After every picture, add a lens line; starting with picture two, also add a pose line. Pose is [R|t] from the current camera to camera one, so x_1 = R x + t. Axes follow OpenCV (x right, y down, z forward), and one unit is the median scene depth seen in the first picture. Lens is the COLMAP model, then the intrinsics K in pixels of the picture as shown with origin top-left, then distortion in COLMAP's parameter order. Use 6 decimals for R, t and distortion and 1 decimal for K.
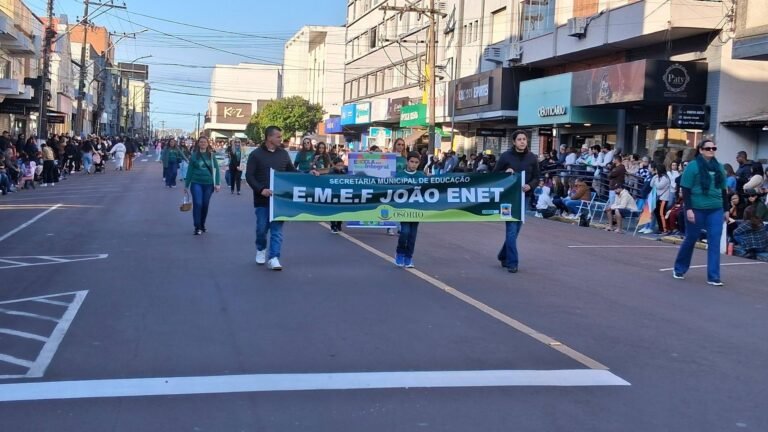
lens RADIAL K [[1028.9, 0, 381.3], [0, 1028.9, 217.3], [0, 0, 1]] dist [0.097427, -0.035729]
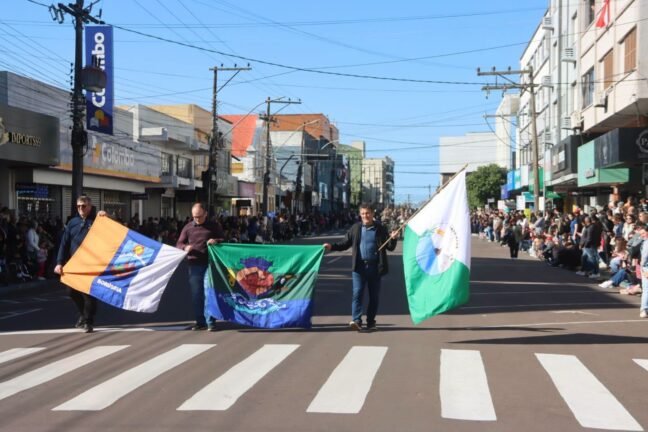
lens RADIAL K [[1060.6, 0, 324.0], [0, 1060.6, 216.0], [0, 0, 1]] dist [0.260415, 0.056904]
pose [[0.953287, -0.053659, -0.297261, 0.163616], [0.033299, 0.996766, -0.073138, 0.014238], [0.300224, 0.059823, 0.951991, -0.143725]]
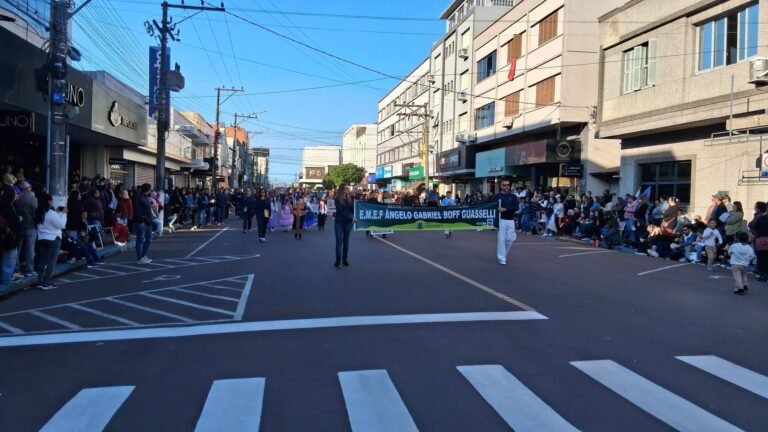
lens RADIAL K [[575.7, 0, 381.5], [0, 575.7, 216.3], [0, 0, 1]] dist [0.119774, -0.195372]
pose [[0.999341, -0.023535, -0.027644, -0.004208], [0.022914, 0.999483, -0.022557, -0.001220], [0.028160, 0.021909, 0.999363, -0.010535]]
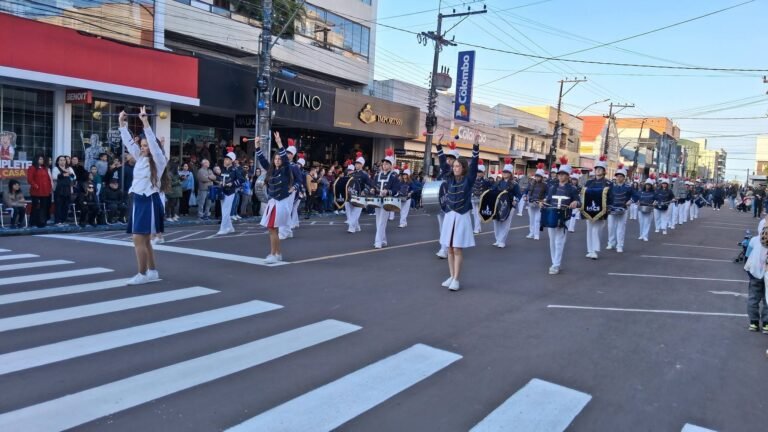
lens RADIAL K [[575.7, 0, 381.5], [0, 575.7, 216.3], [0, 0, 1]] dist [0.119774, -0.195372]
pose [[0.717415, 0.042619, -0.695341, 0.179585], [-0.059181, 0.998247, 0.000126, 0.005331], [0.694128, 0.041061, 0.718680, 0.032372]]
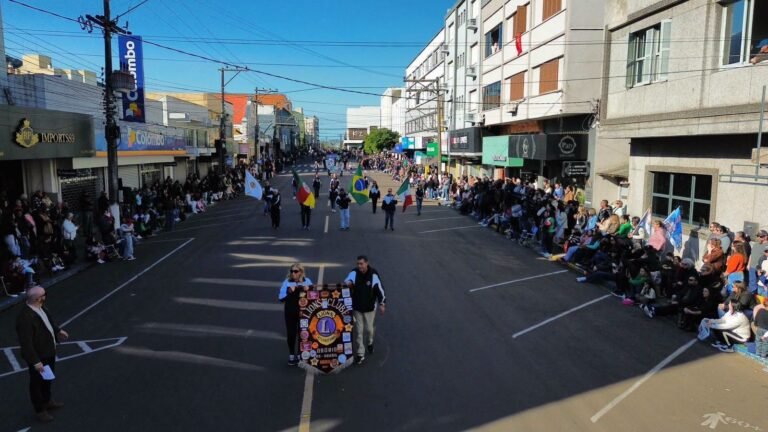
lens RADIAL K [[543.5, 0, 387.5], [0, 543.5, 215.7], [0, 0, 1]] dist [0.100397, -0.109266]
pose [[0.993326, -0.032657, -0.110622, 0.057104], [0.039623, 0.997328, 0.061377, -0.049569], [0.108322, -0.065350, 0.991966, 0.078242]]
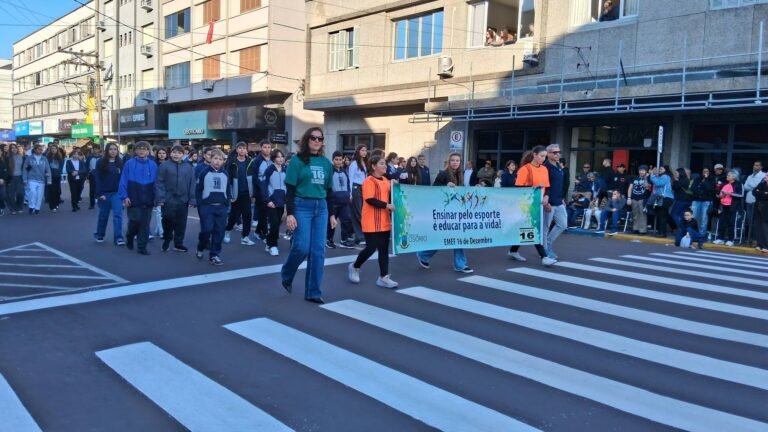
lens RADIAL K [[575.7, 0, 381.5], [0, 575.7, 216.3], [0, 0, 1]] dist [0.119774, -0.195372]
pose [[0.848286, -0.056515, 0.526514, -0.066421], [0.032917, 0.997993, 0.054089, -0.000634], [-0.528514, -0.028552, 0.848444, -0.015883]]
